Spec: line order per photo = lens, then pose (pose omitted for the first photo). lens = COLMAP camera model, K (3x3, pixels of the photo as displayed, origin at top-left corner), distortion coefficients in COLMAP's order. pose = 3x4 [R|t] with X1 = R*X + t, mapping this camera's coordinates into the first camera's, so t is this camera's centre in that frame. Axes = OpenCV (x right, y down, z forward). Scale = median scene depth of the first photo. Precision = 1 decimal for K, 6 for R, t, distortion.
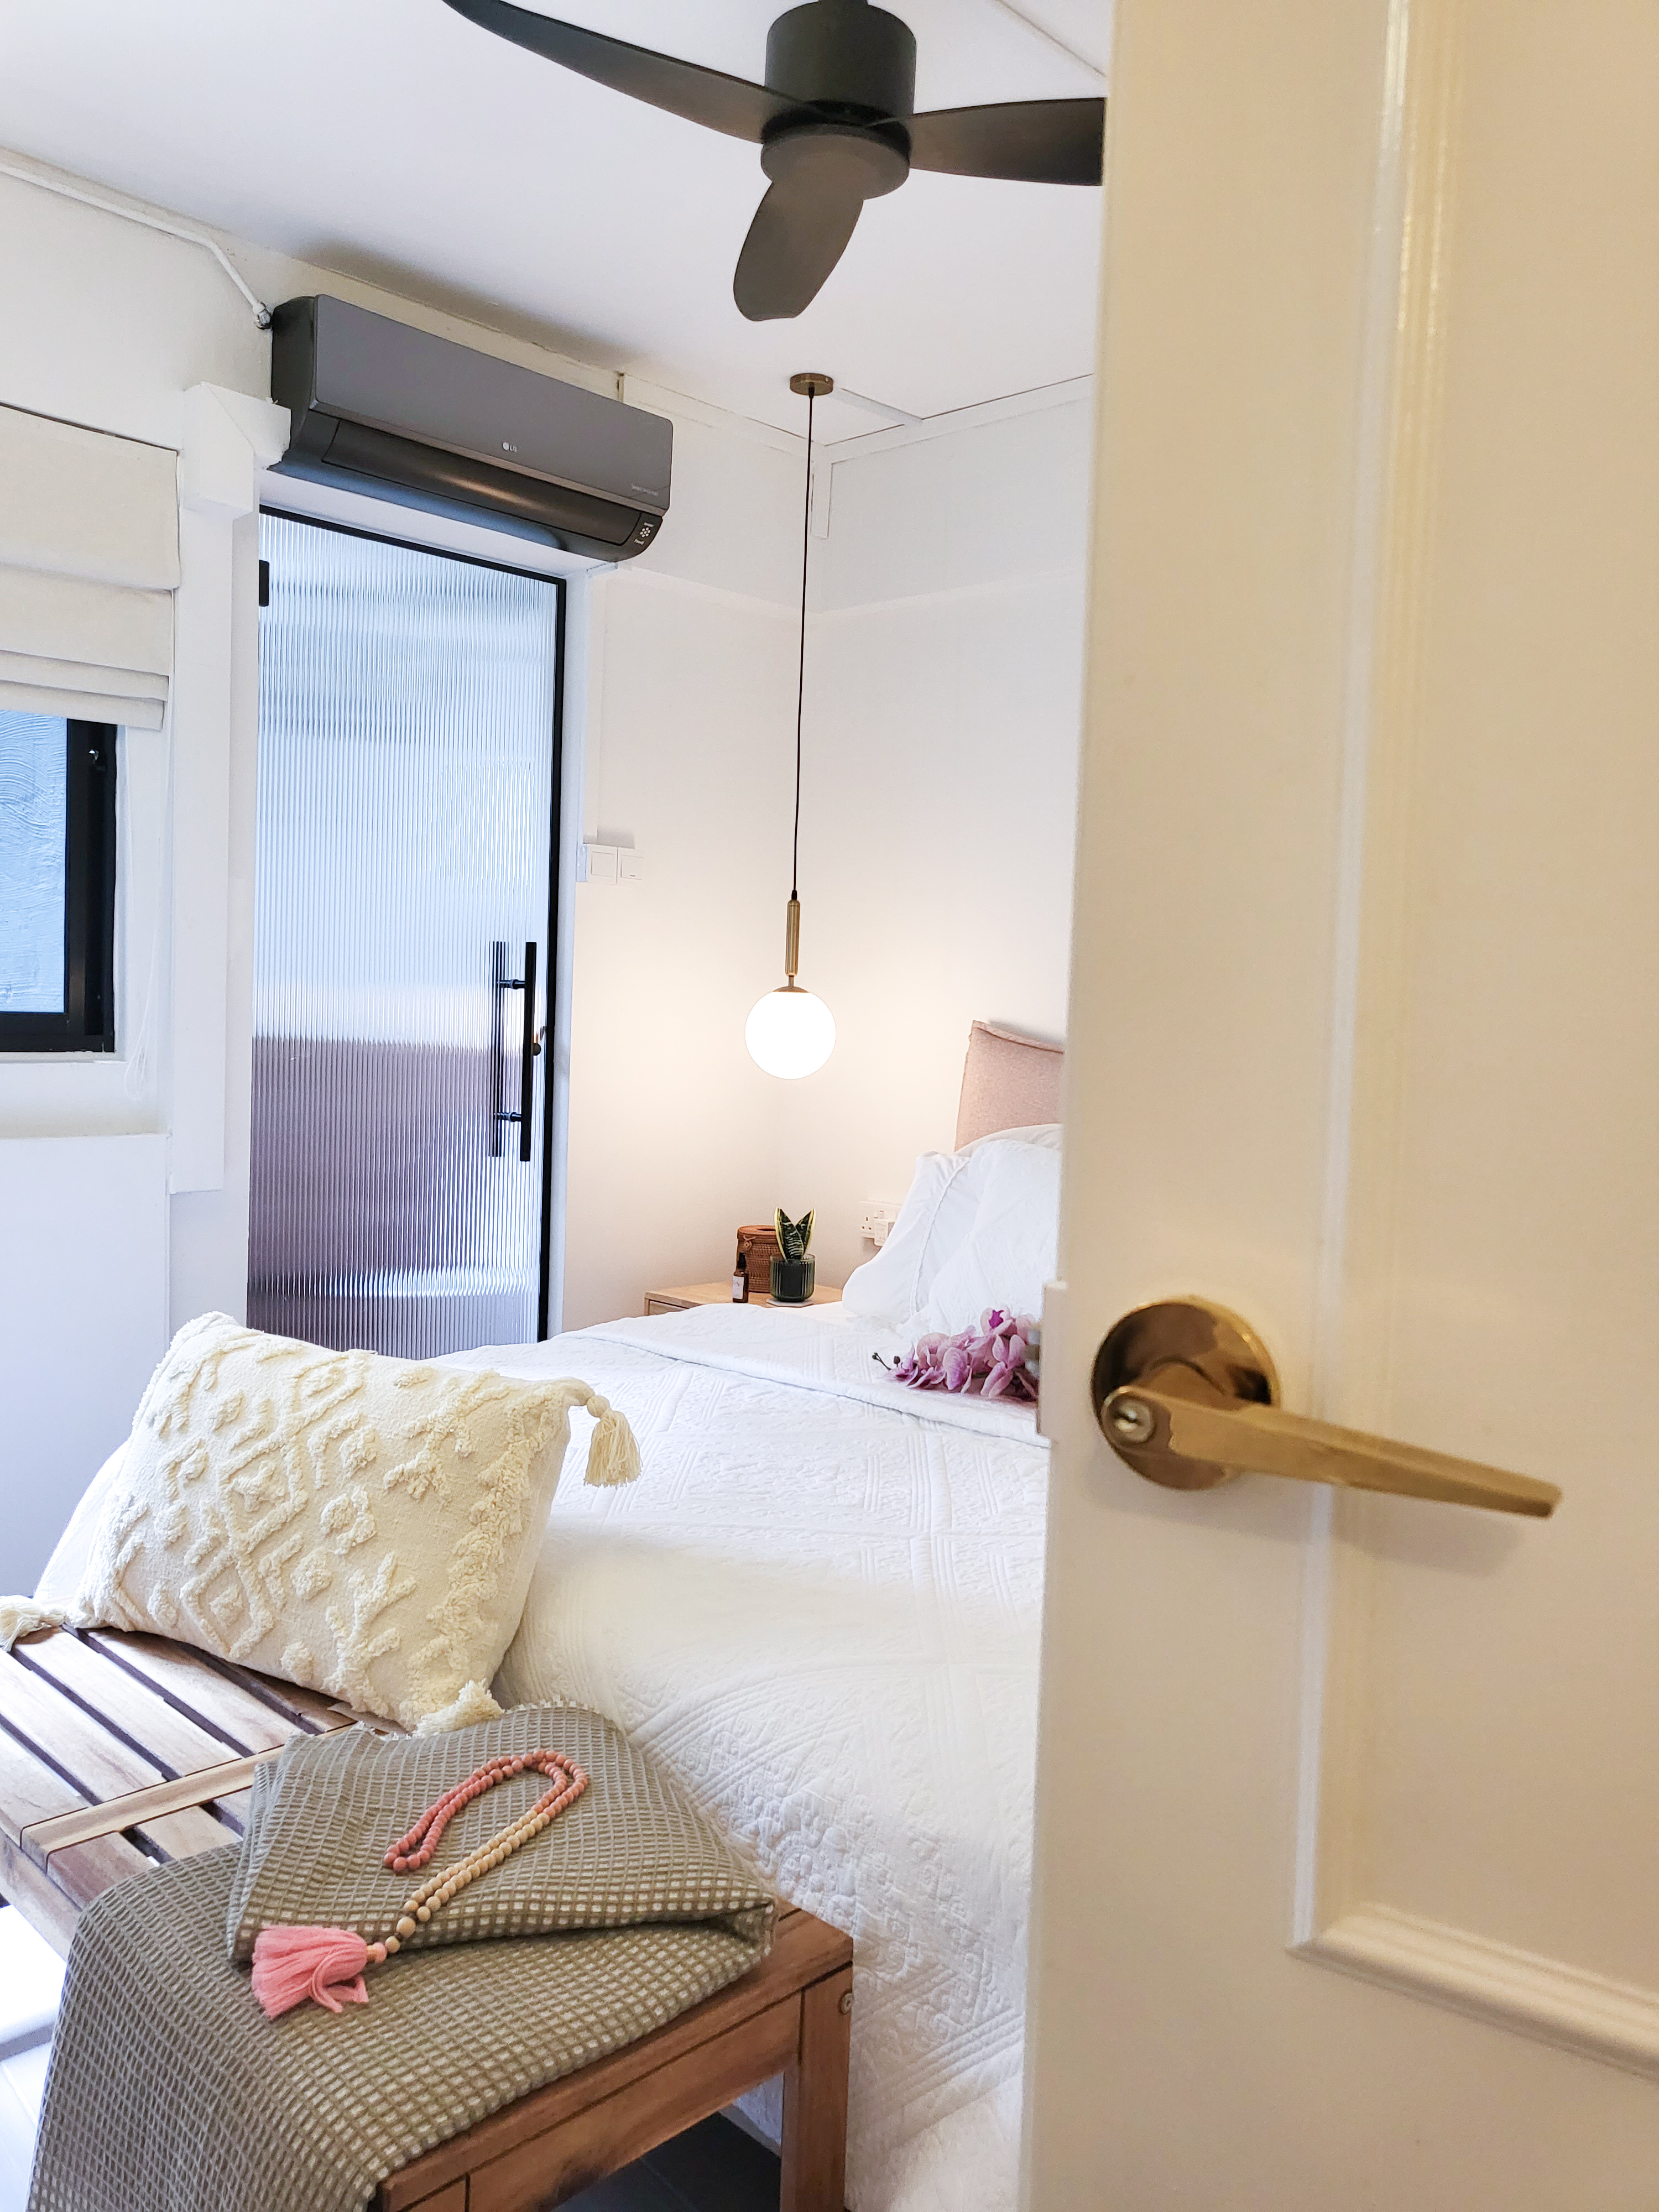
lens RADIAL K [[1727.3, 0, 798.5], [0, 1727.3, 1102.3], [0, 0, 1]] dist [-0.013104, 0.081563]
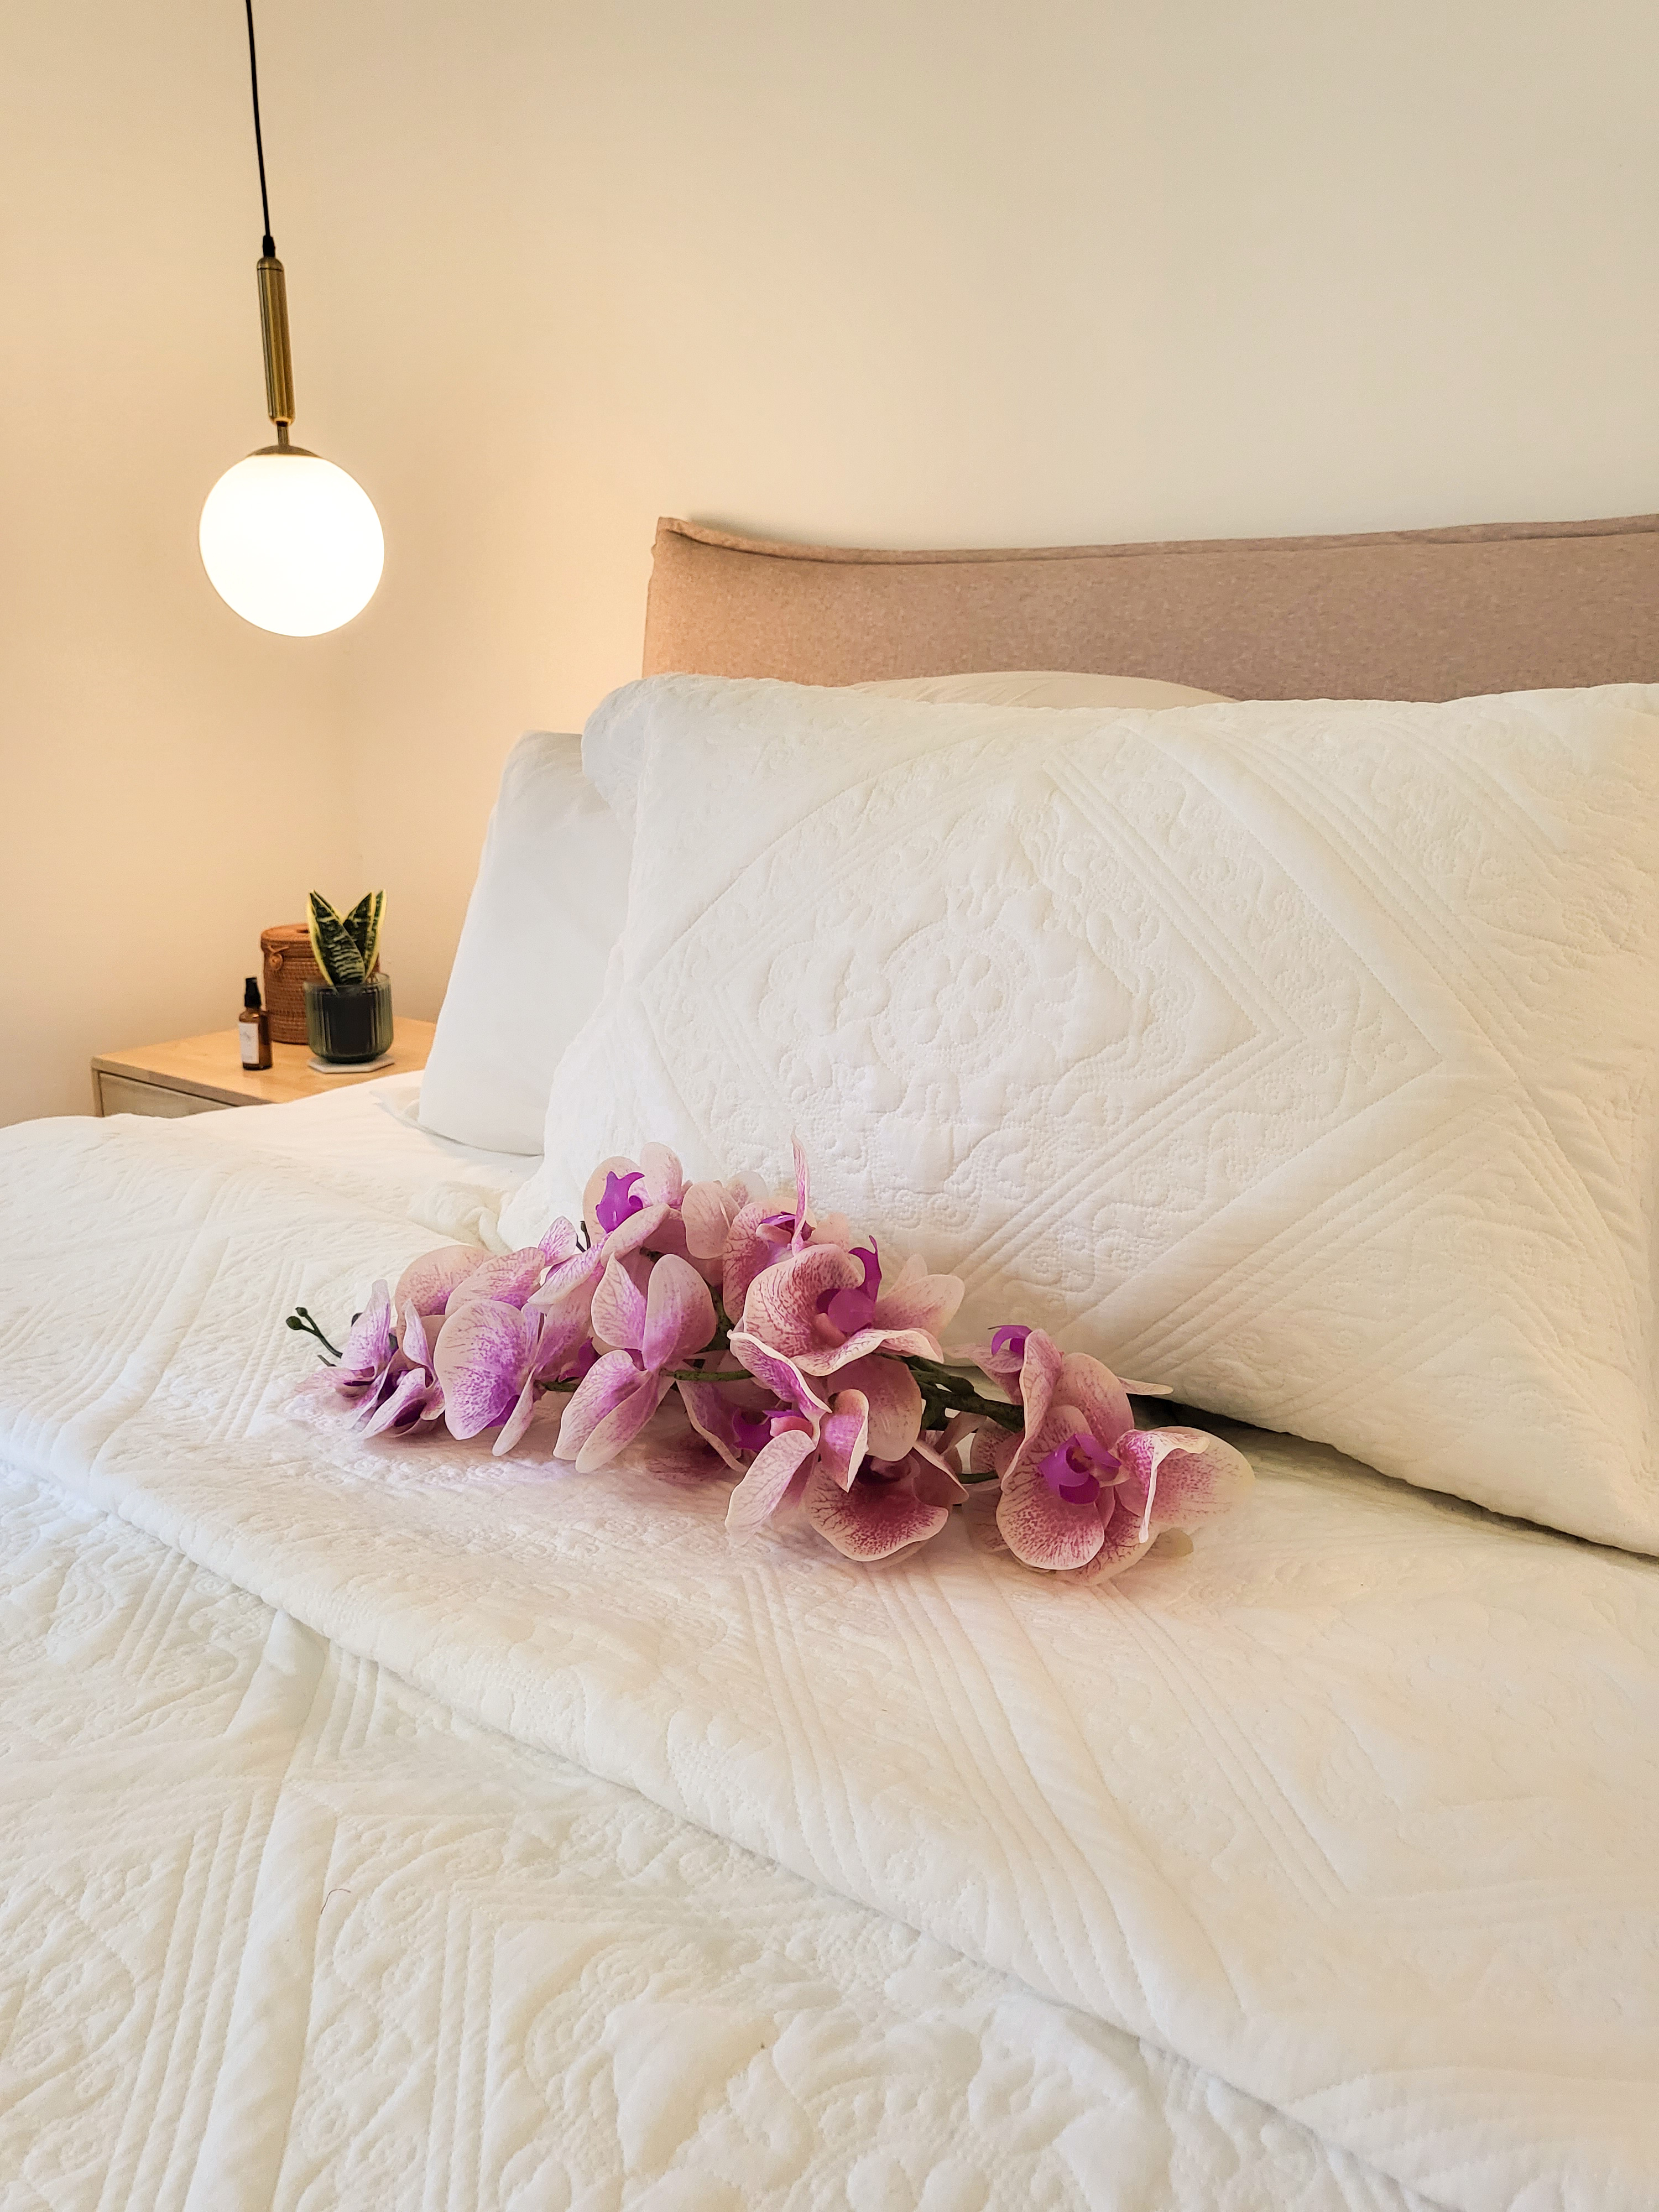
lens RADIAL K [[1727.3, 0, 798.5], [0, 1727.3, 1102.3], [0, 0, 1]] dist [-0.013104, 0.081563]
pose [[0.993785, -0.063230, 0.091614, 0.086102], [0.043036, 0.977258, 0.207641, 0.021063], [-0.102660, -0.202408, 0.973906, 0.457341]]
